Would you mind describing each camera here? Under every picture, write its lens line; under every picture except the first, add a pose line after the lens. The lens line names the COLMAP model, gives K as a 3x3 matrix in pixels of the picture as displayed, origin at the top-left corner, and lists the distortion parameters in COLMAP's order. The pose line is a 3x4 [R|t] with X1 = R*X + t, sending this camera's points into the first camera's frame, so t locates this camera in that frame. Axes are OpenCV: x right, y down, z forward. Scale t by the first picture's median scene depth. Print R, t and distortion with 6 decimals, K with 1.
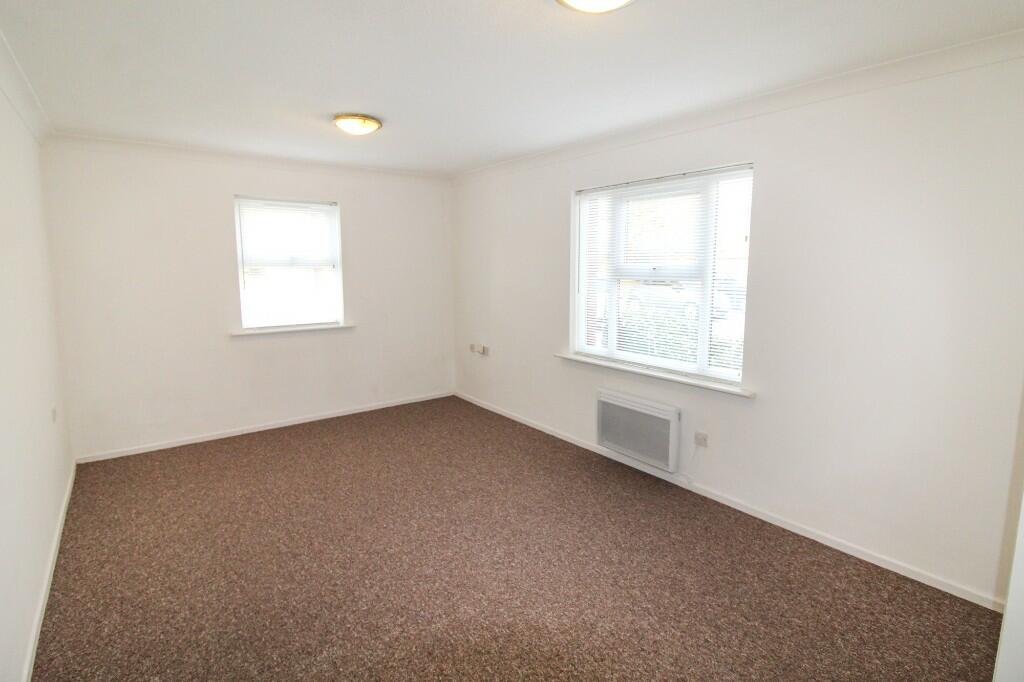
lens RADIAL K [[506.1, 0, 514.2], [0, 506.1, 327.4], [0, 0, 1]] dist [0.001598, -0.012370]
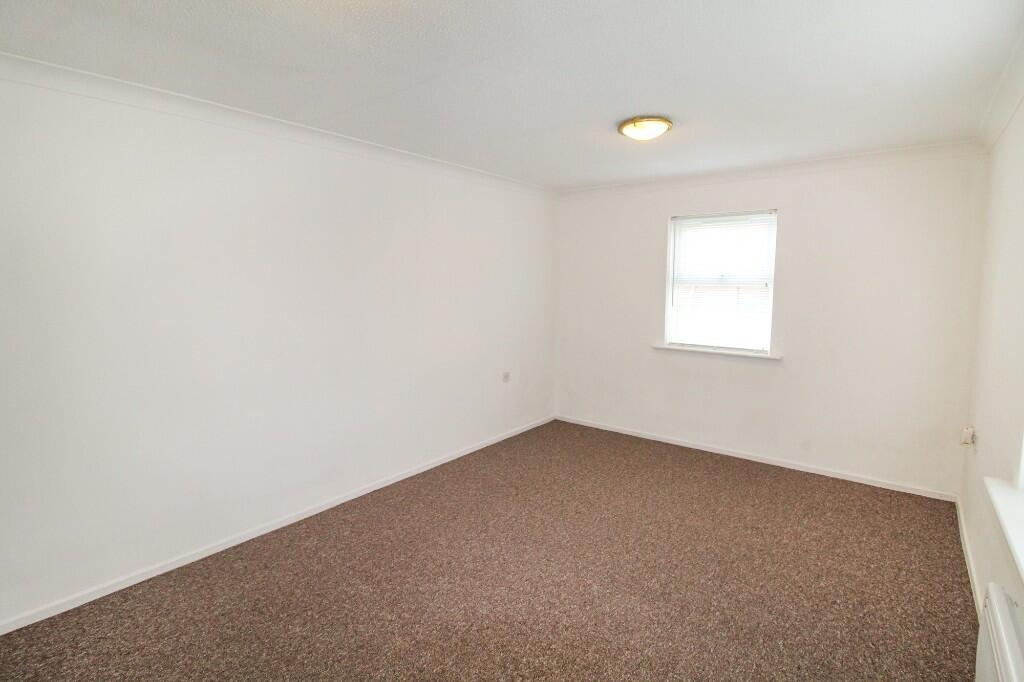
lens RADIAL K [[488.6, 0, 512.9], [0, 488.6, 326.8], [0, 0, 1]] dist [0.000673, -0.012599]
pose [[0.244710, 0.092698, -0.965155, 0.578199], [-0.125807, 0.990040, 0.063191, -0.085836], [0.961400, 0.105960, 0.253935, 0.675026]]
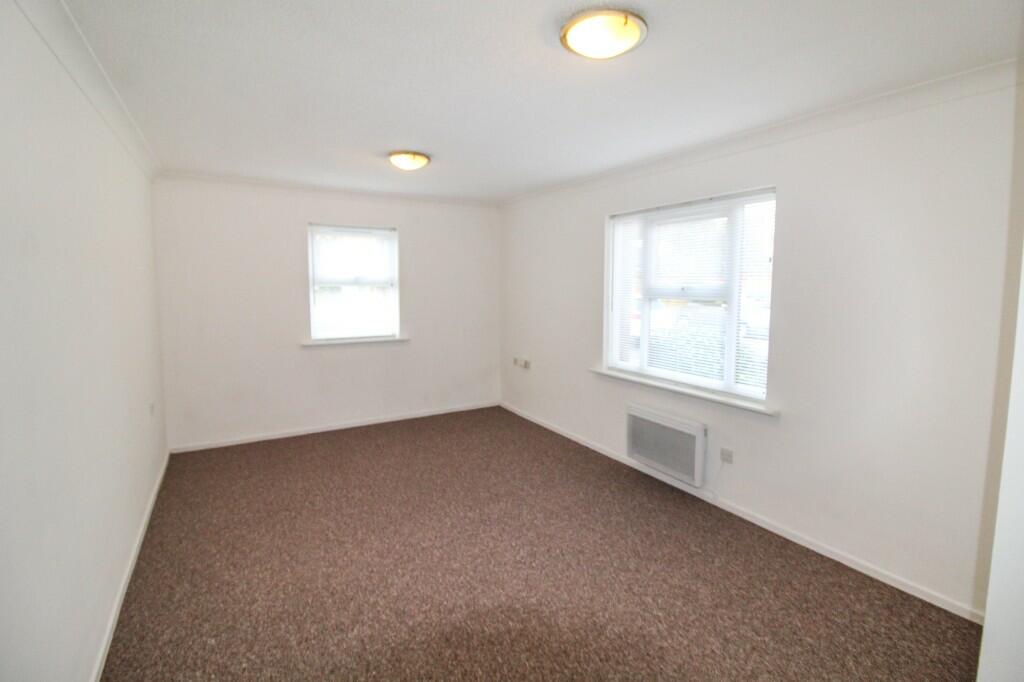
lens RADIAL K [[480.3, 0, 513.8], [0, 480.3, 324.1], [0, 0, 1]] dist [0.001037, -0.012356]
pose [[0.993062, 0.013619, -0.116804, 0.059245], [-0.018323, 0.999059, -0.039299, 0.002889], [0.116159, 0.041167, 0.992377, -0.024328]]
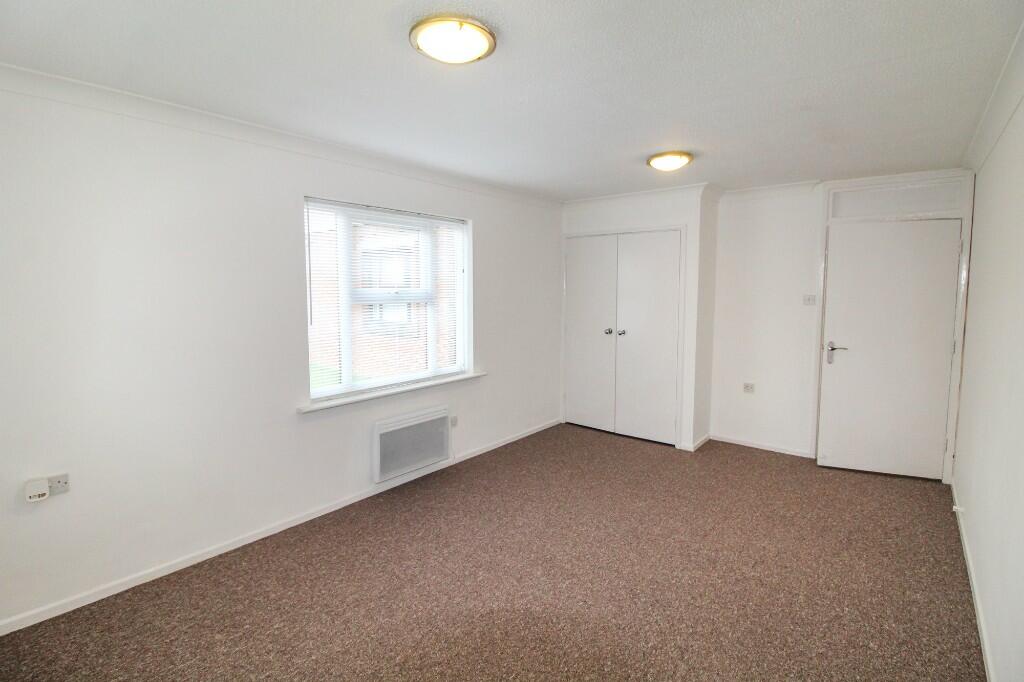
lens RADIAL K [[488.6, 0, 512.9], [0, 488.6, 326.8], [0, 0, 1]] dist [0.000673, -0.012599]
pose [[-0.233777, -0.080292, 0.968969, -1.001108], [0.120535, 0.986503, 0.110825, -0.163334], [-0.964790, 0.142703, -0.220944, 1.259634]]
